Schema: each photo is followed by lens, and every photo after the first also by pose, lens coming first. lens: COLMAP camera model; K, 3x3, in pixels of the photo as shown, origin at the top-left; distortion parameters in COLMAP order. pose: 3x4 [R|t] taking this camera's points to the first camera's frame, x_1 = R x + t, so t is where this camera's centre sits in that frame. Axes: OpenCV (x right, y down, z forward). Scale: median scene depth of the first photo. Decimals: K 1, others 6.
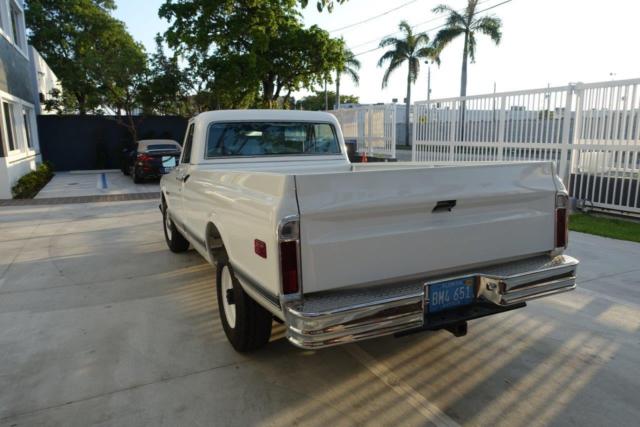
lens RADIAL K [[428.9, 0, 308.9], [0, 428.9, 213.1], [0, 0, 1]] dist [-0.003999, 0.003474]
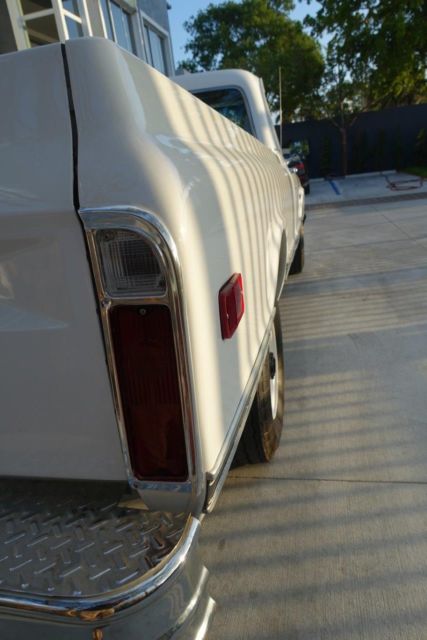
lens RADIAL K [[428.9, 0, 209.7], [0, 428.9, 316.8], [0, 0, 1]] dist [-0.003999, 0.003474]
pose [[0.797141, 0.120249, -0.591698, 0.097917], [0.000589, 0.979812, 0.199918, -0.005772], [0.603793, -0.159711, 0.780978, 0.118215]]
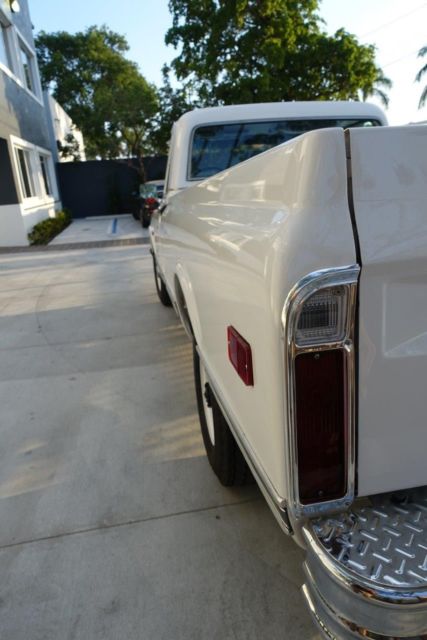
lens RADIAL K [[428.9, 0, 208.7], [0, 428.9, 313.6], [0, 0, 1]] dist [-0.003999, 0.003474]
pose [[0.965316, 0.024761, -0.259909, -0.004434], [0.009454, 0.991525, 0.129573, -0.000230], [0.260914, -0.127536, 0.956900, 0.066846]]
